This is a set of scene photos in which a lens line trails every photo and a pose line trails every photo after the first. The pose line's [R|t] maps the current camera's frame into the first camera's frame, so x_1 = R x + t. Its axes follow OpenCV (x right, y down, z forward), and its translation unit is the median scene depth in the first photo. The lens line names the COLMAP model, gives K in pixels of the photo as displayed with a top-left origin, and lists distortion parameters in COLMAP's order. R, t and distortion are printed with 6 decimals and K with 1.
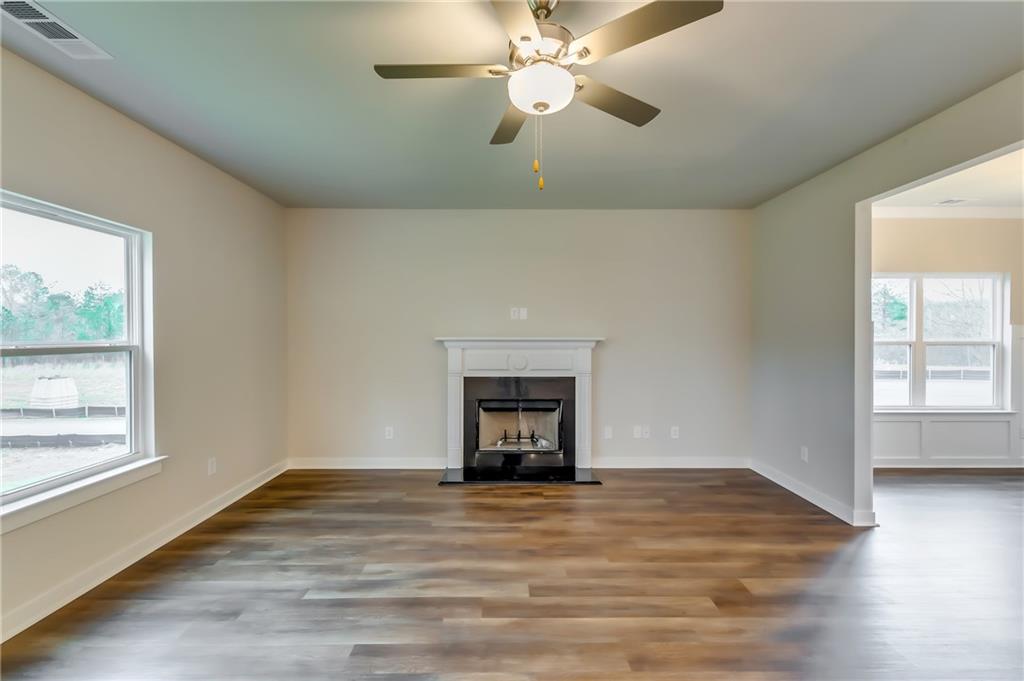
lens RADIAL K [[436.4, 0, 512.9], [0, 436.4, 337.8], [0, 0, 1]] dist [0.000618, -0.000335]
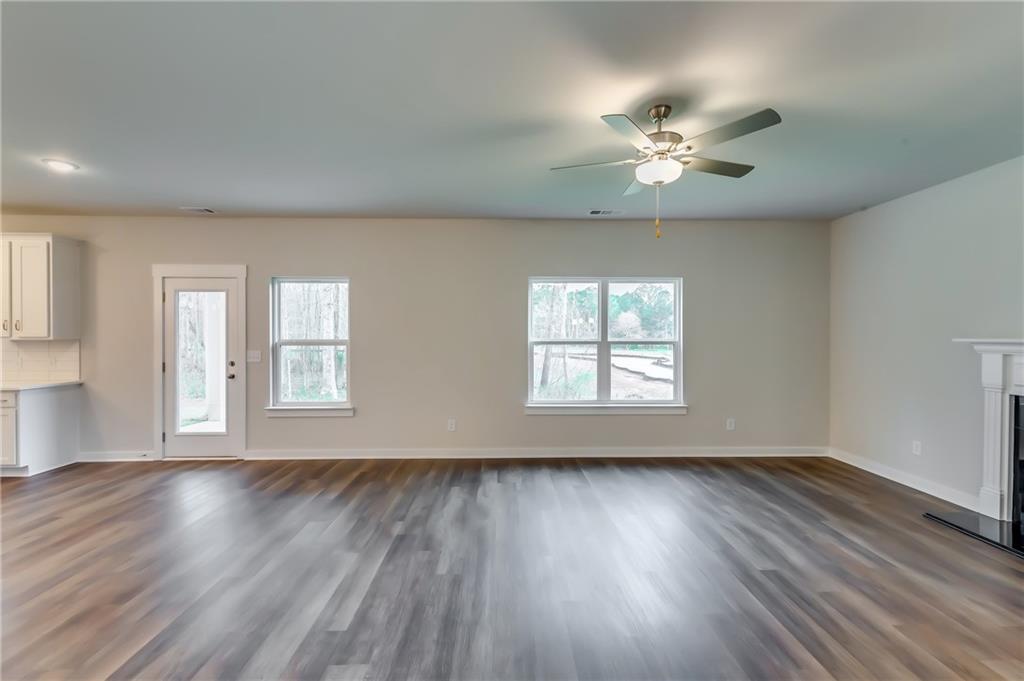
lens RADIAL K [[436.4, 0, 512.9], [0, 436.4, 337.8], [0, 0, 1]] dist [0.000618, -0.000335]
pose [[0.019763, 0.007292, -0.999778, 0.896976], [-0.008640, 0.999937, 0.007123, -0.003260], [0.999767, 0.008497, 0.019825, 0.269945]]
